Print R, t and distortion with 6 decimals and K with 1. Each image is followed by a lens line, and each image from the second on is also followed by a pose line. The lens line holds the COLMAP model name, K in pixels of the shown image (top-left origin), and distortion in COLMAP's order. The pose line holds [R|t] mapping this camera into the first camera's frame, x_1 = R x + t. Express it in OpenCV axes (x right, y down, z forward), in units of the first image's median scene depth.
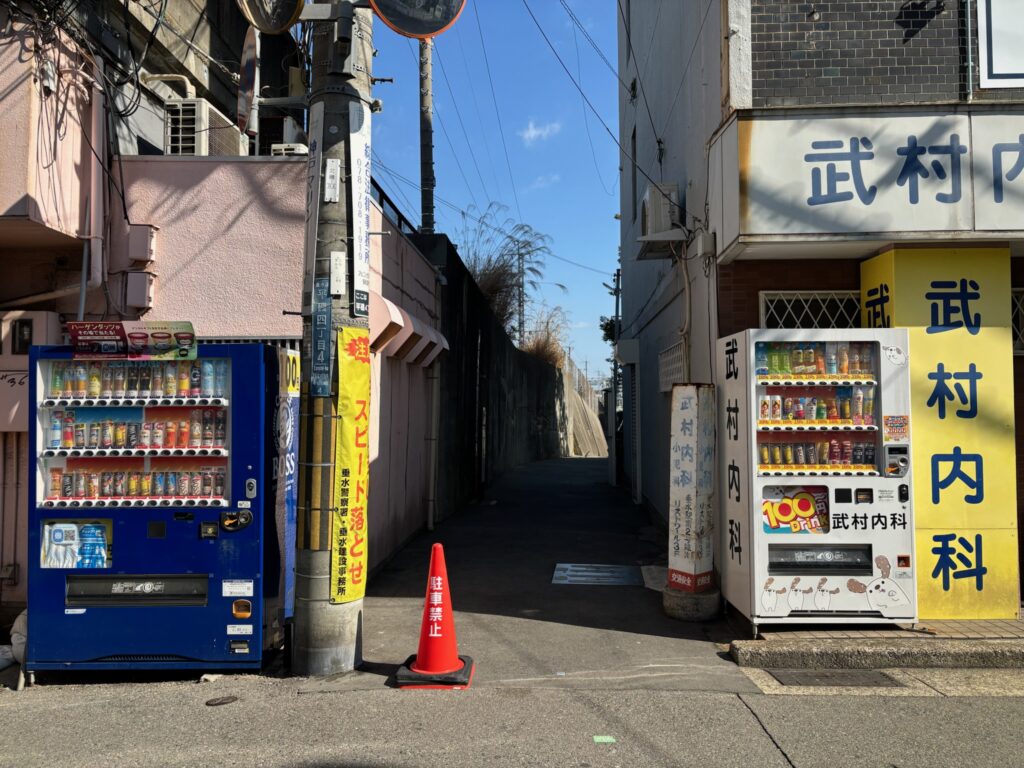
lens RADIAL K [[769.3, 0, 512.0], [0, 769.3, 384.0], [0, 0, 1]] dist [0.115492, -0.132747]
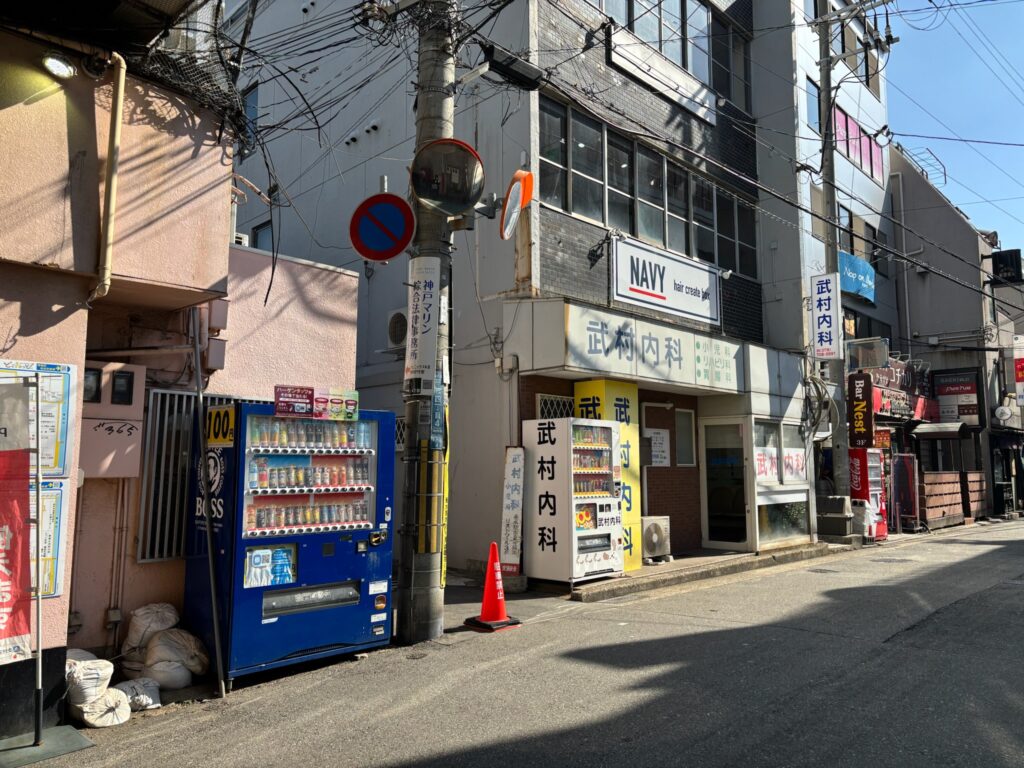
lens RADIAL K [[769.3, 0, 512.0], [0, 769.3, 384.0], [0, 0, 1]] dist [0.115492, -0.132747]
pose [[0.669657, 0.085167, 0.737771, -1.132456], [-0.026125, 0.995489, -0.091205, 0.019328], [-0.742211, 0.041802, 0.668861, -0.105256]]
